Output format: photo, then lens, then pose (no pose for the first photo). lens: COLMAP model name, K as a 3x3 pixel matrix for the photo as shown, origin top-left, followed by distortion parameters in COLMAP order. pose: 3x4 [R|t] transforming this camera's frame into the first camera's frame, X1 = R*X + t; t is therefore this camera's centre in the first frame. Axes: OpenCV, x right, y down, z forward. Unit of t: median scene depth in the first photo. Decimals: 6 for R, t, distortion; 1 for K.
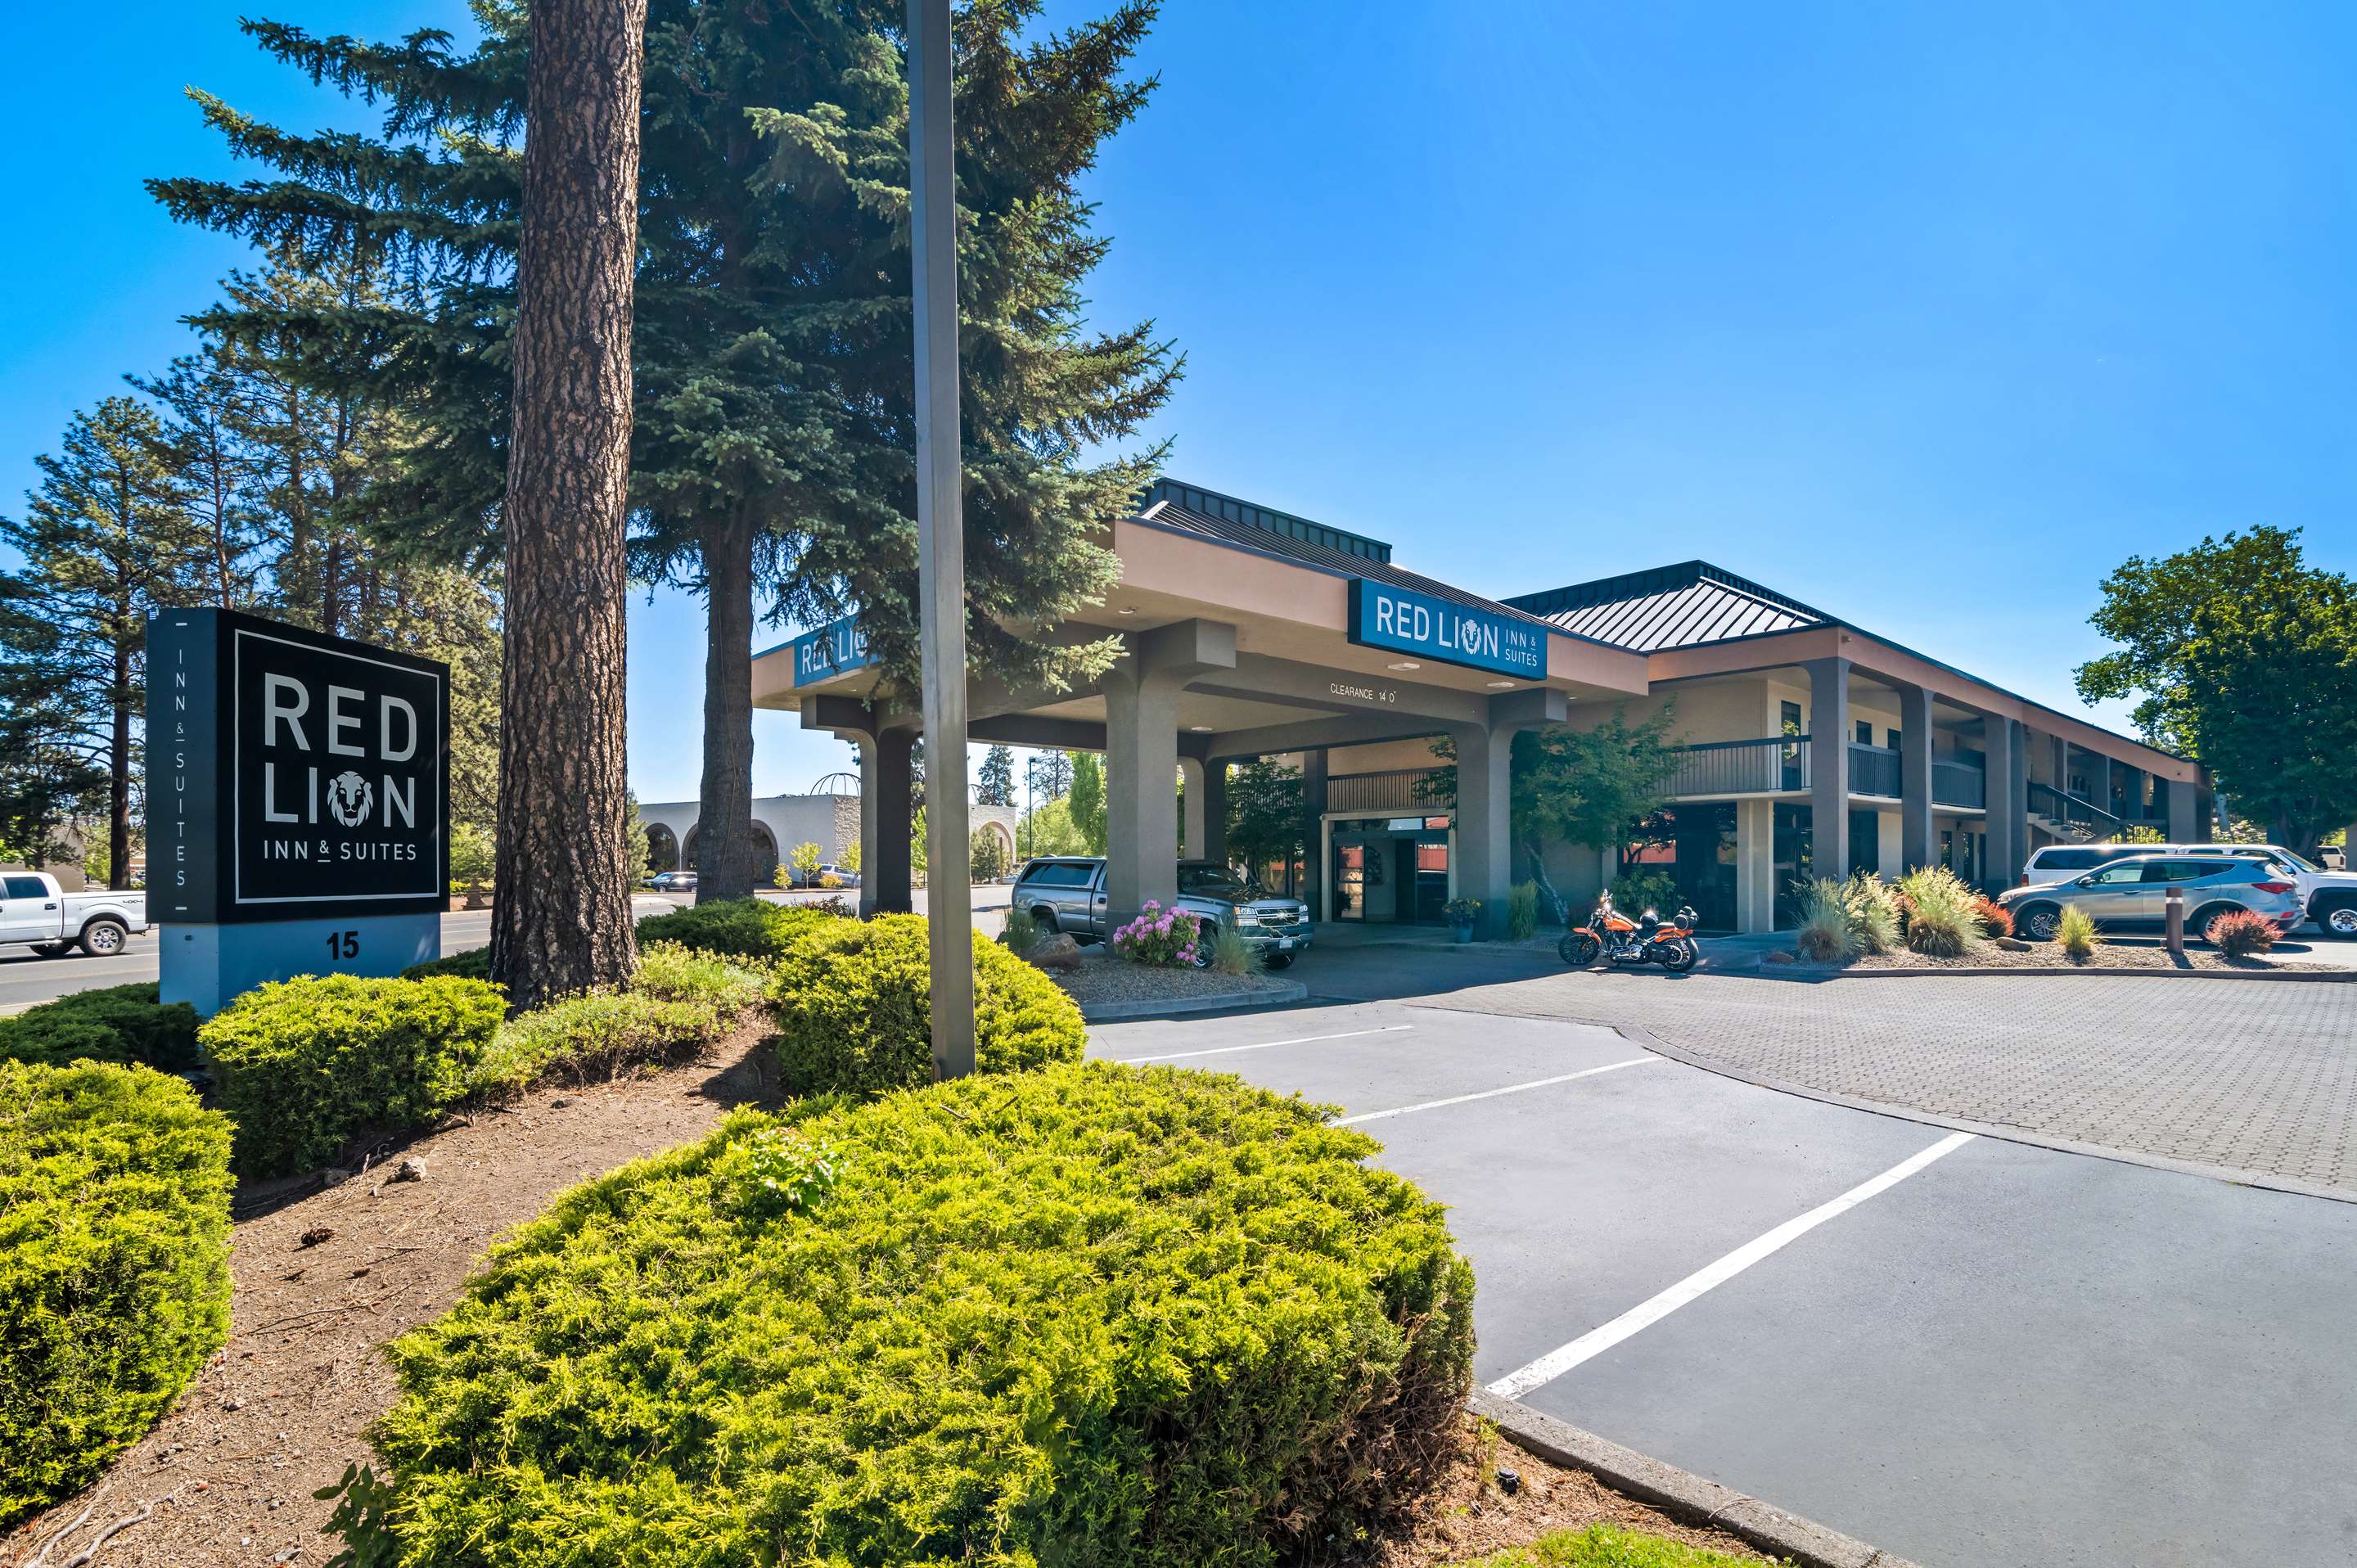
lens RADIAL K [[1119.8, 0, 1178.0], [0, 1119.8, 862.7], [0, 0, 1]] dist [-0.019824, -0.000086]
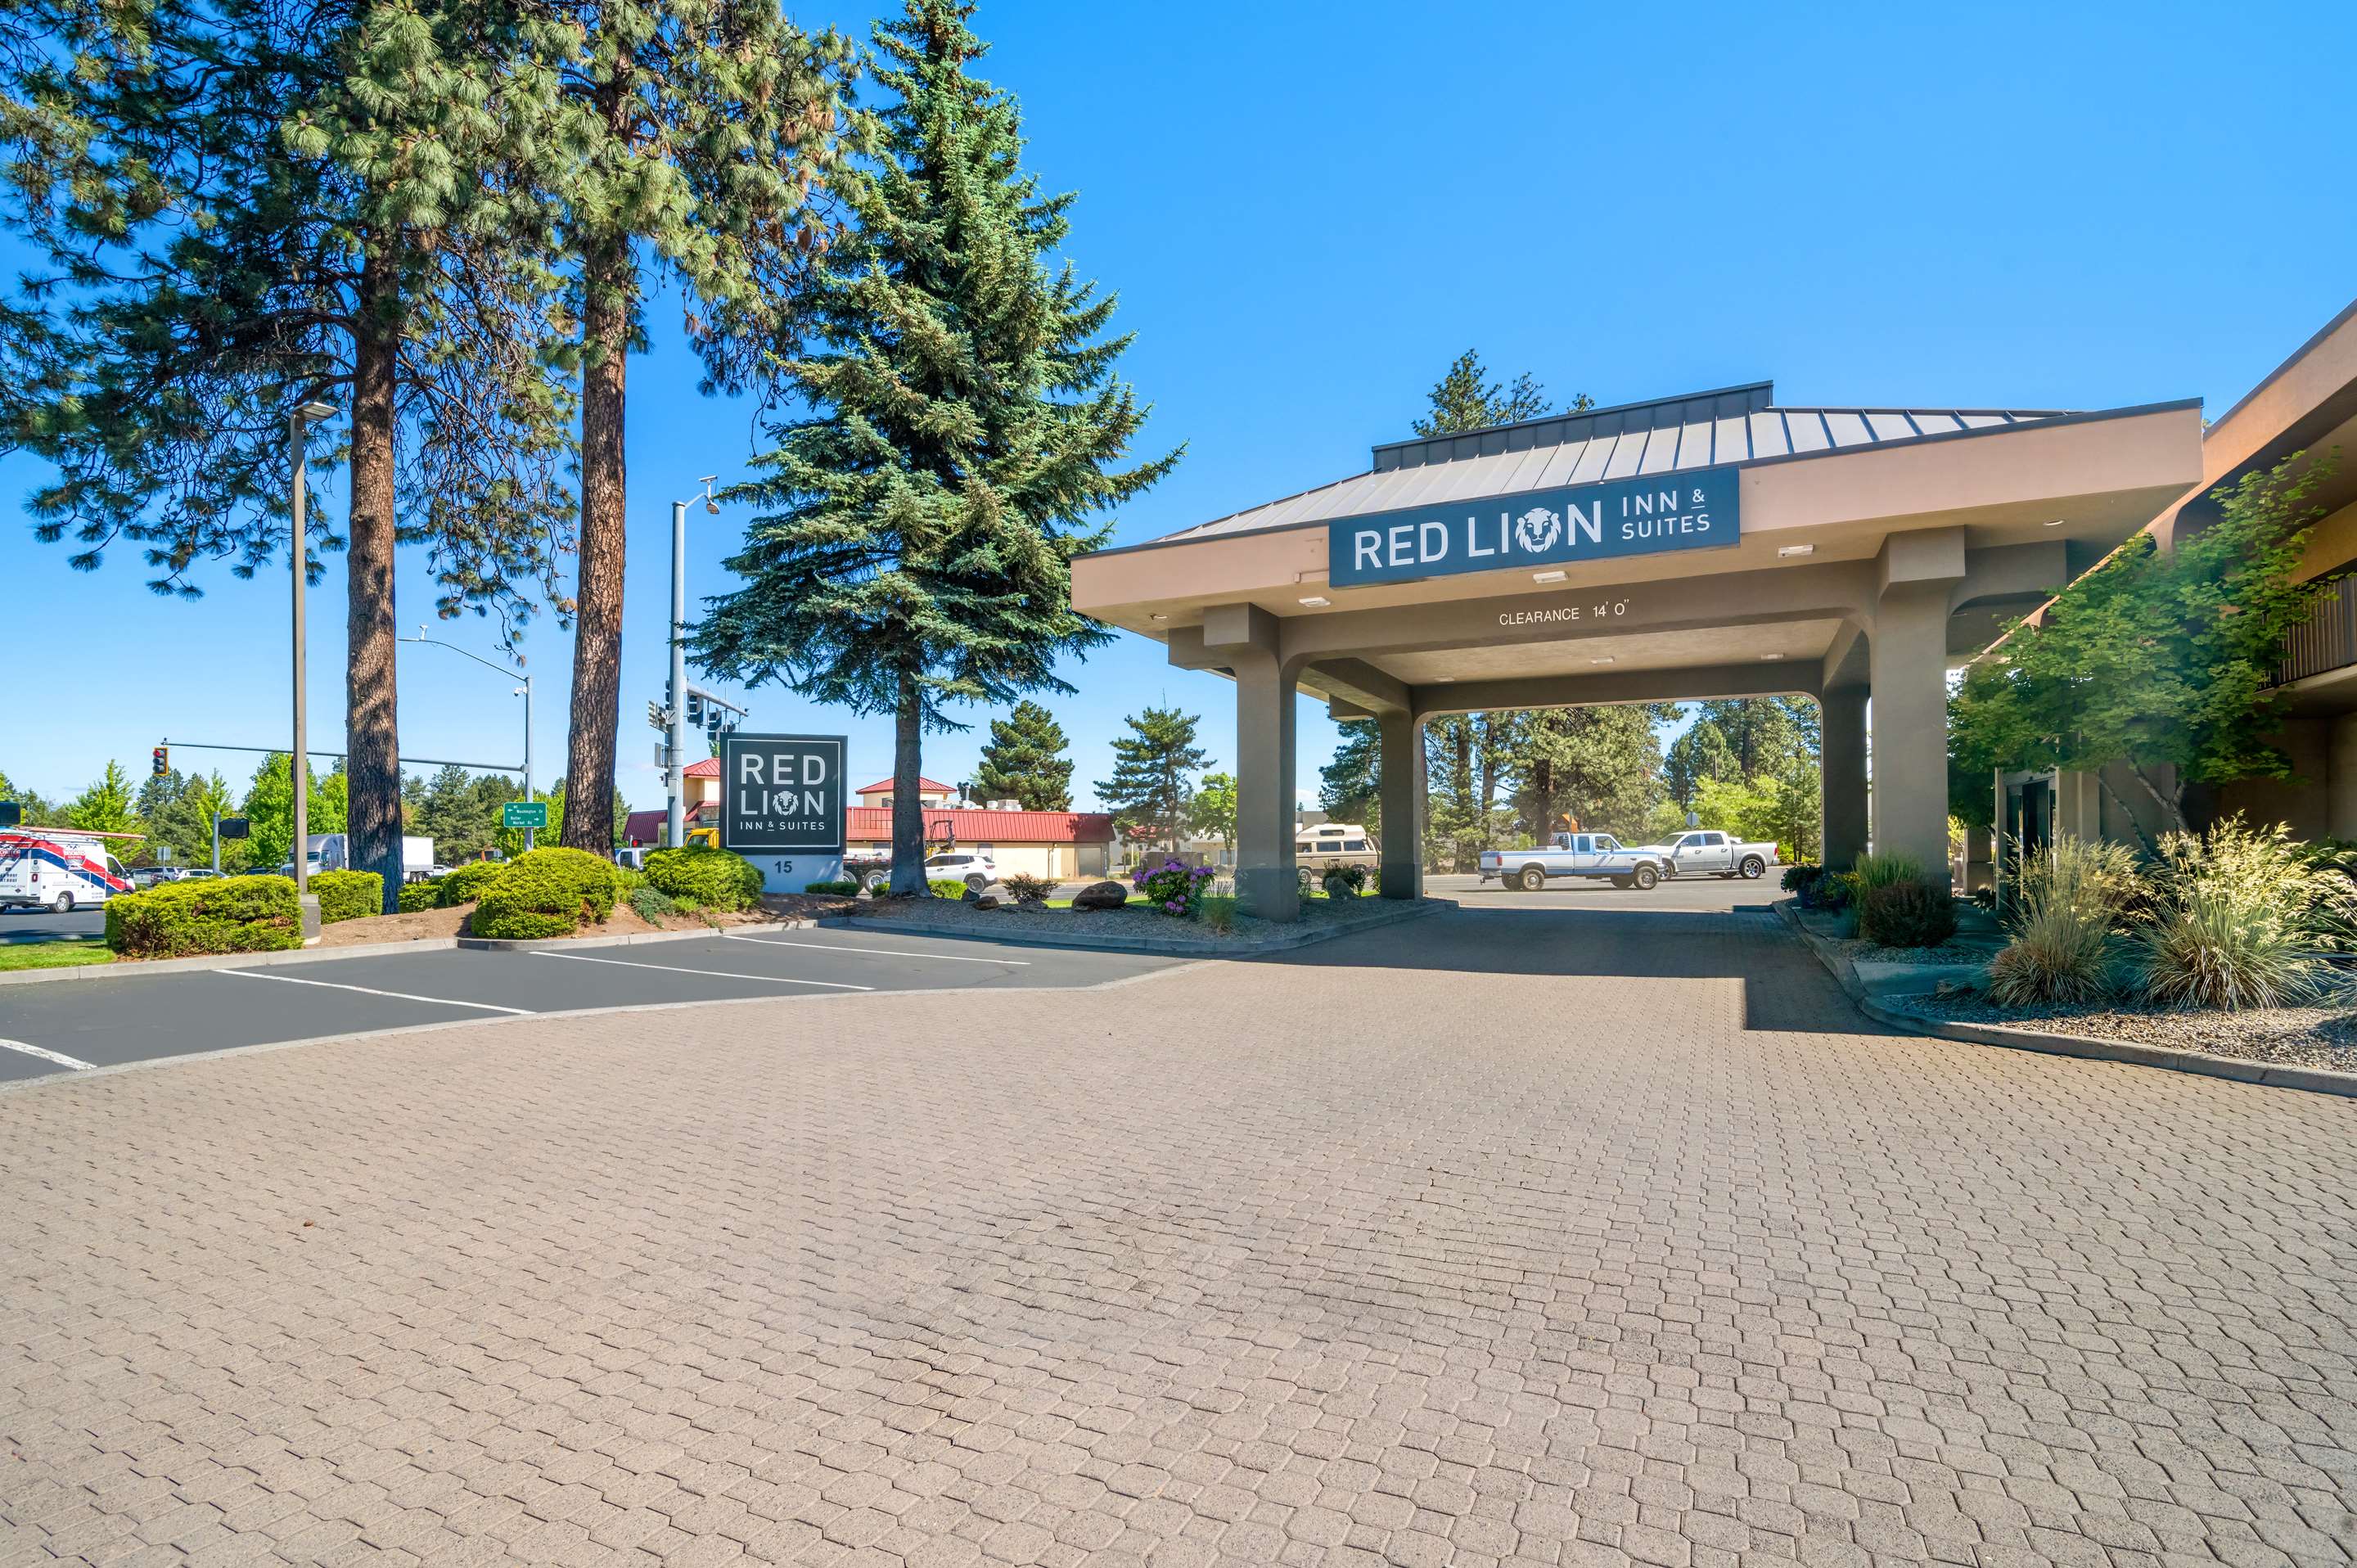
lens RADIAL K [[1099.7, 0, 1178.8], [0, 1099.7, 833.2], [0, 0, 1]] dist [-0.021162, -0.000118]
pose [[0.370373, -0.009609, -0.928833, 0.854670], [0.005507, 0.999952, -0.008149, 0.014380], [0.928867, -0.002097, 0.370408, 0.469246]]
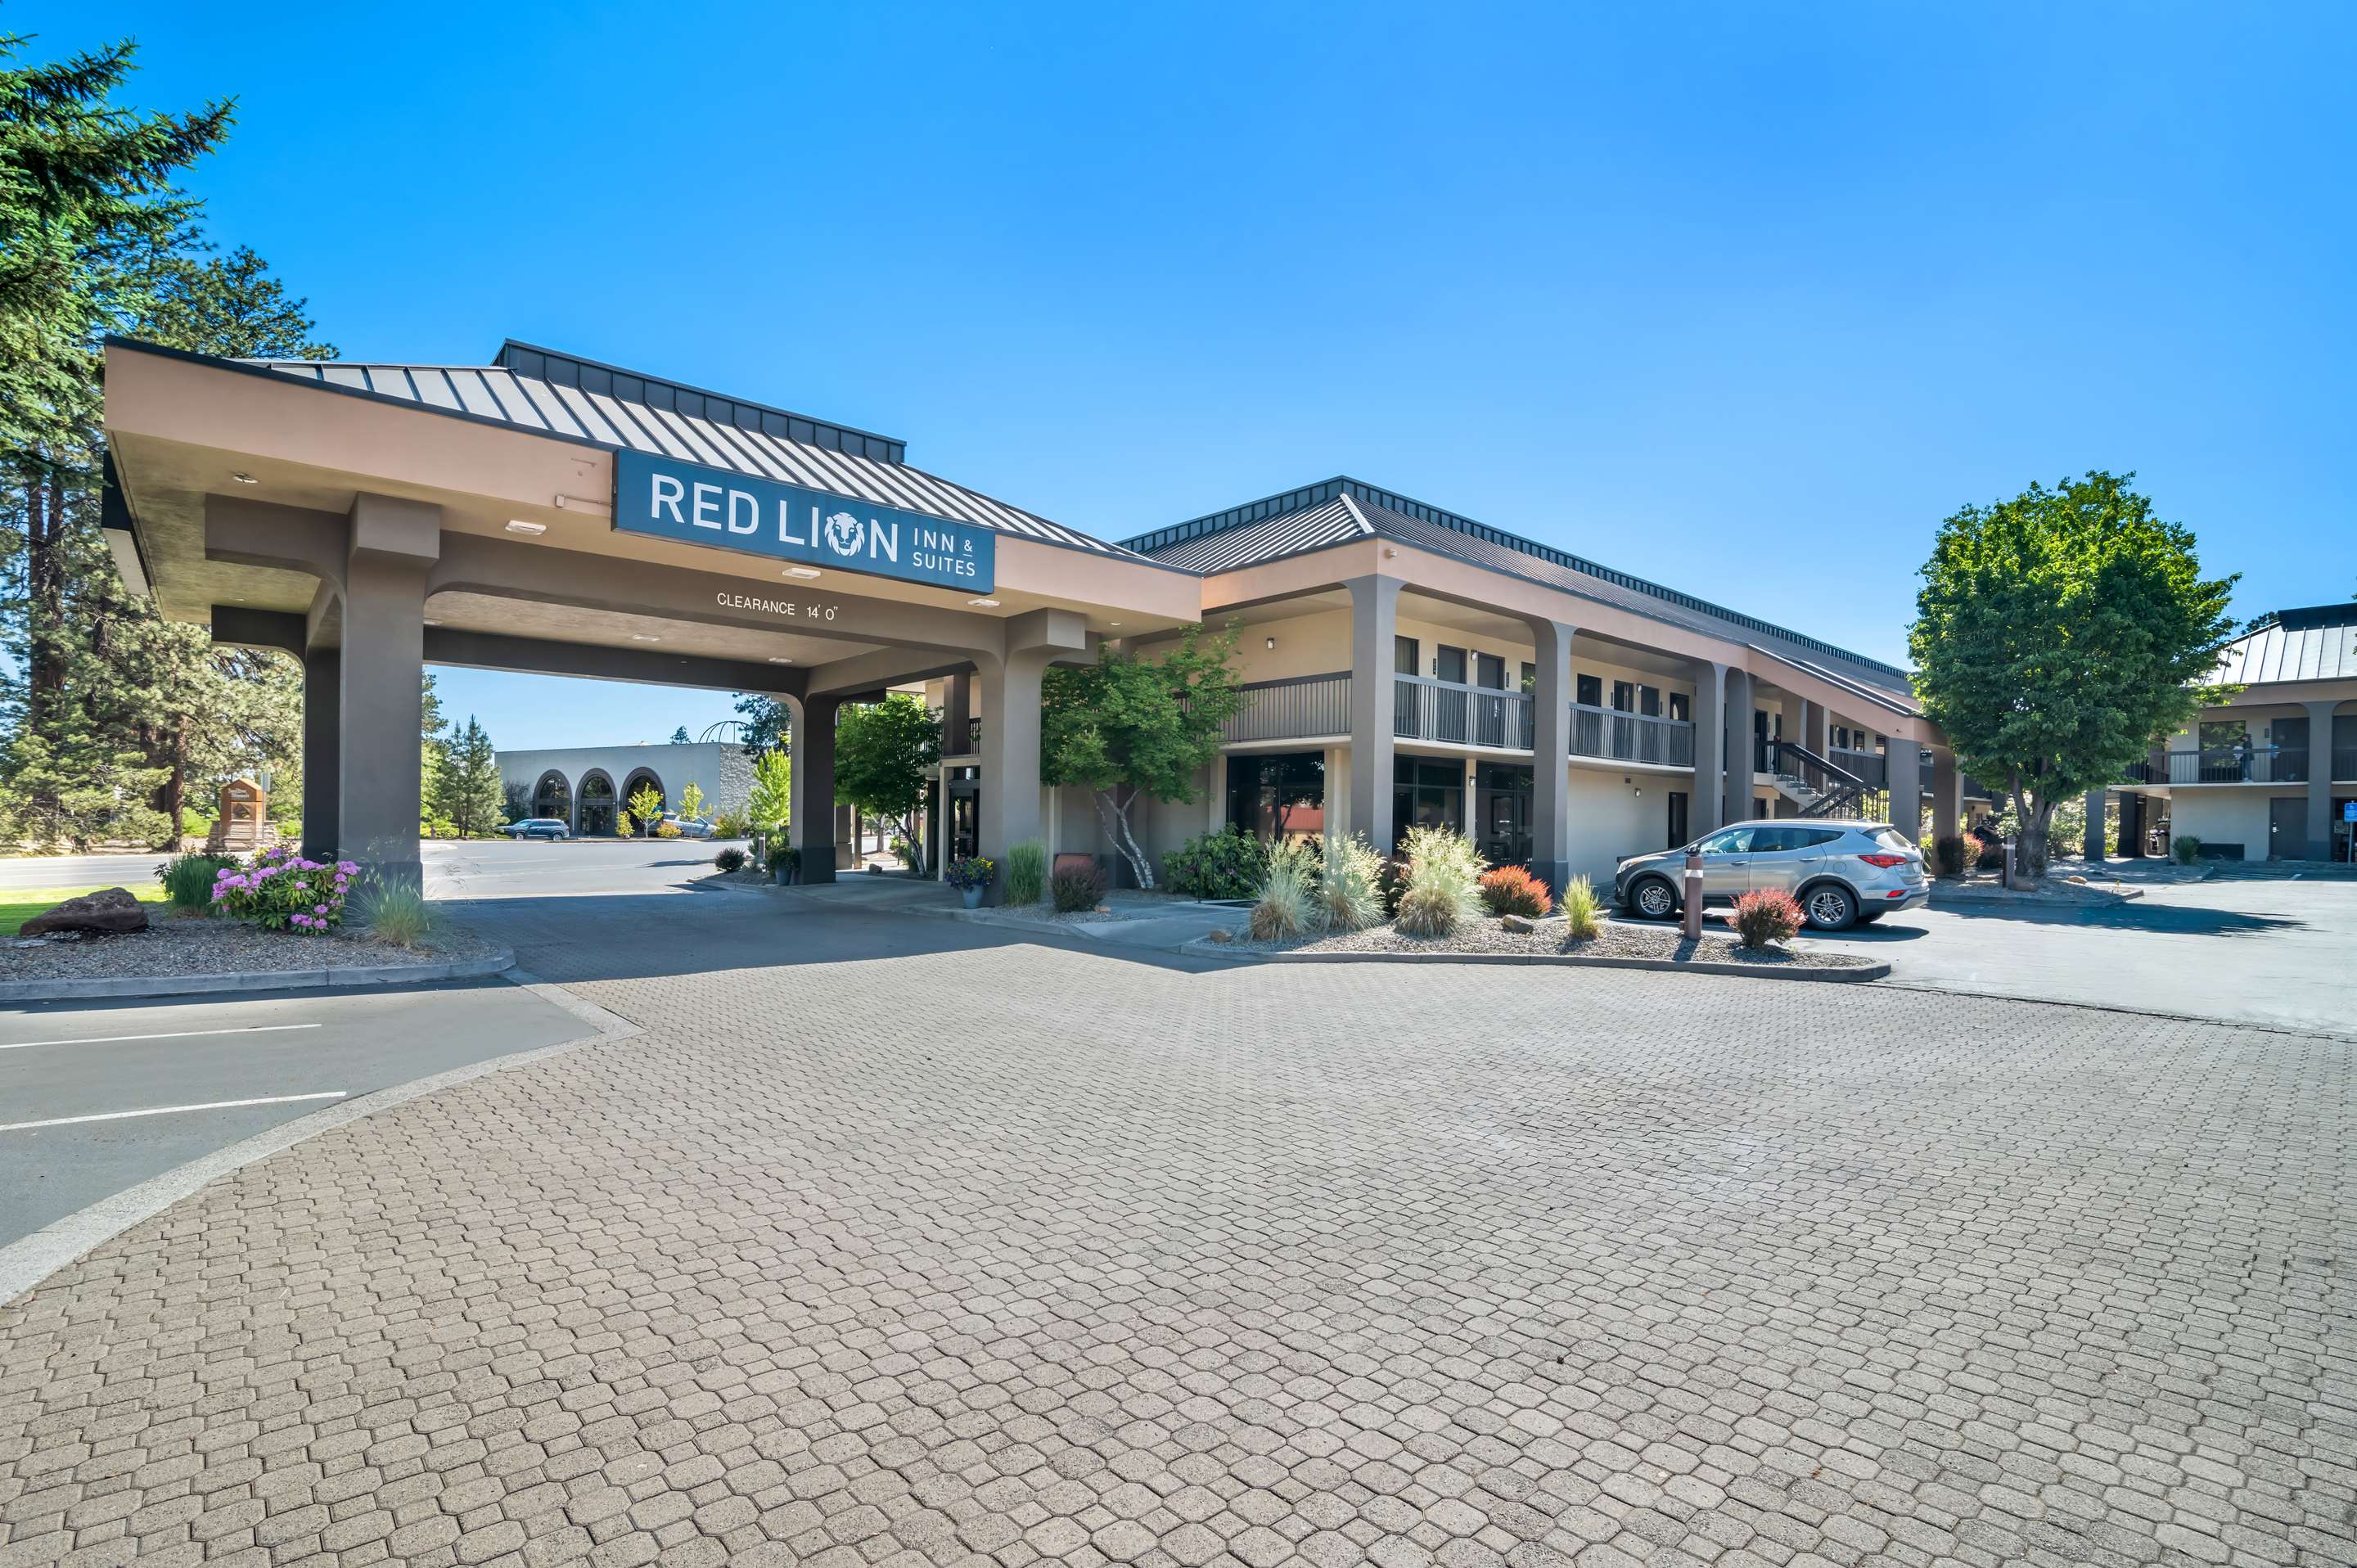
lens RADIAL K [[1099.7, 0, 1178.8], [0, 1099.7, 833.2], [0, 0, 1]] dist [-0.021162, -0.000118]
pose [[0.999846, 0.017486, 0.001313, 0.494522], [-0.017500, 0.999780, 0.011599, 0.002203], [-0.001110, -0.011620, 0.999932, 0.193521]]
